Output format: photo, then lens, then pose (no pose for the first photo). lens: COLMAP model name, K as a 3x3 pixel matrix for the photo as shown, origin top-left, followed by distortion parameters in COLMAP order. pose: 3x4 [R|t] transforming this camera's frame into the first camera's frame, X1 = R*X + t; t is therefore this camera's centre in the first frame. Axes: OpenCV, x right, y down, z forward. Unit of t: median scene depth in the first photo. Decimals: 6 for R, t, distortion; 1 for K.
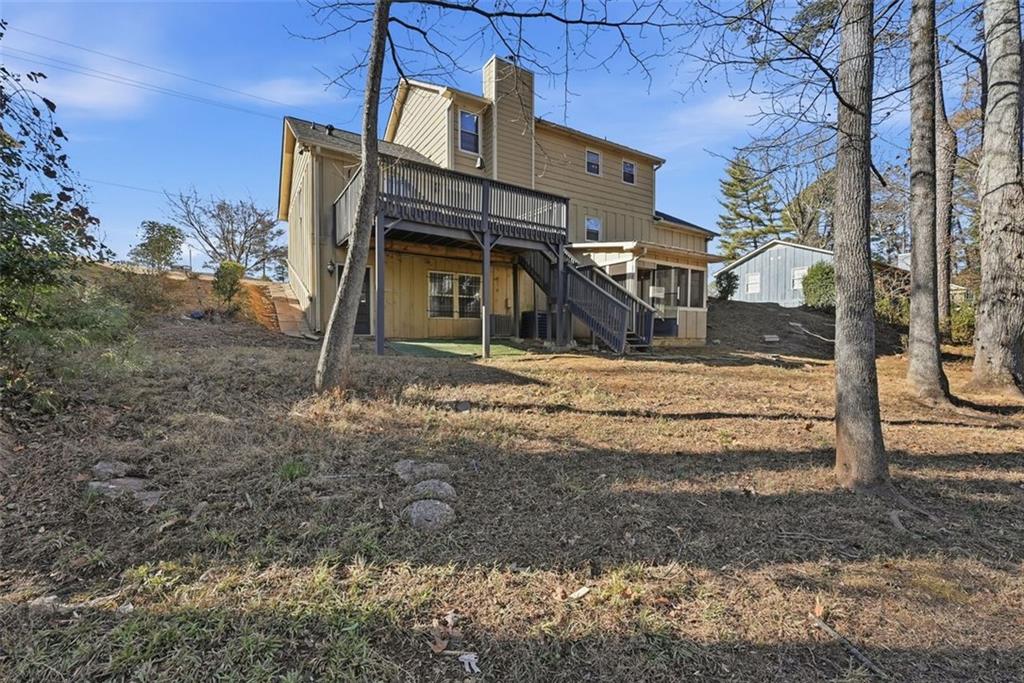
lens RADIAL K [[414.7, 0, 509.8], [0, 414.7, 344.1], [0, 0, 1]] dist [0.000570, 0.000111]
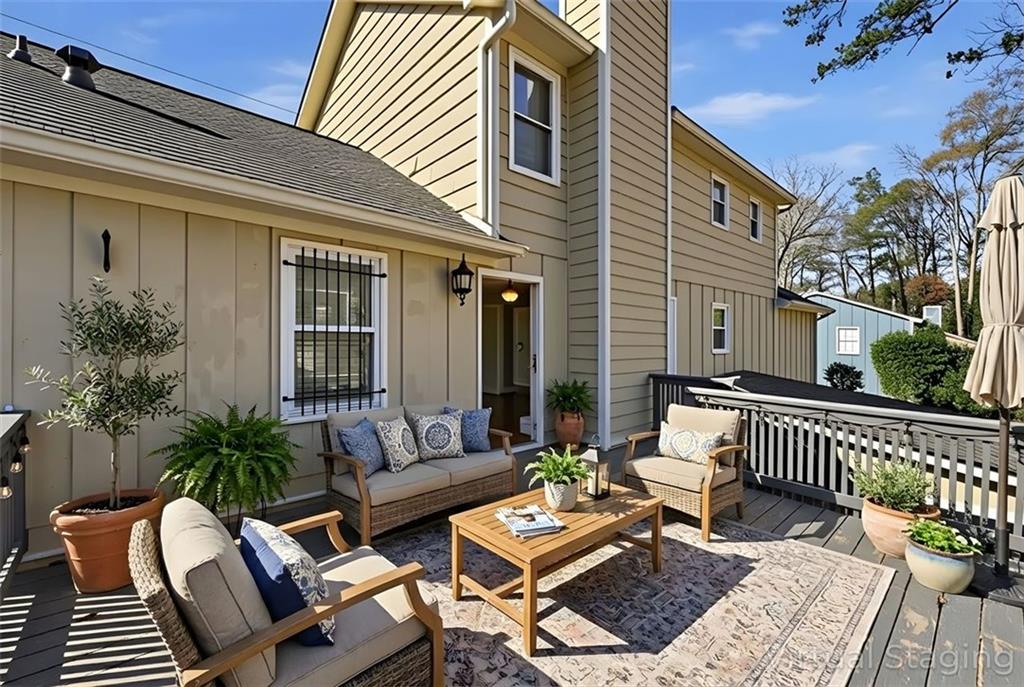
lens RADIAL K [[429.1, 0, 508.5], [0, 429.1, 342.2], [0, 0, 1]] dist [0.000094, -0.000232]
pose [[0.986669, 0.003317, 0.162709, -0.183703], [0.000367, 0.999744, -0.022610, -0.305958], [-0.162742, 0.022368, 0.986415, 0.634149]]
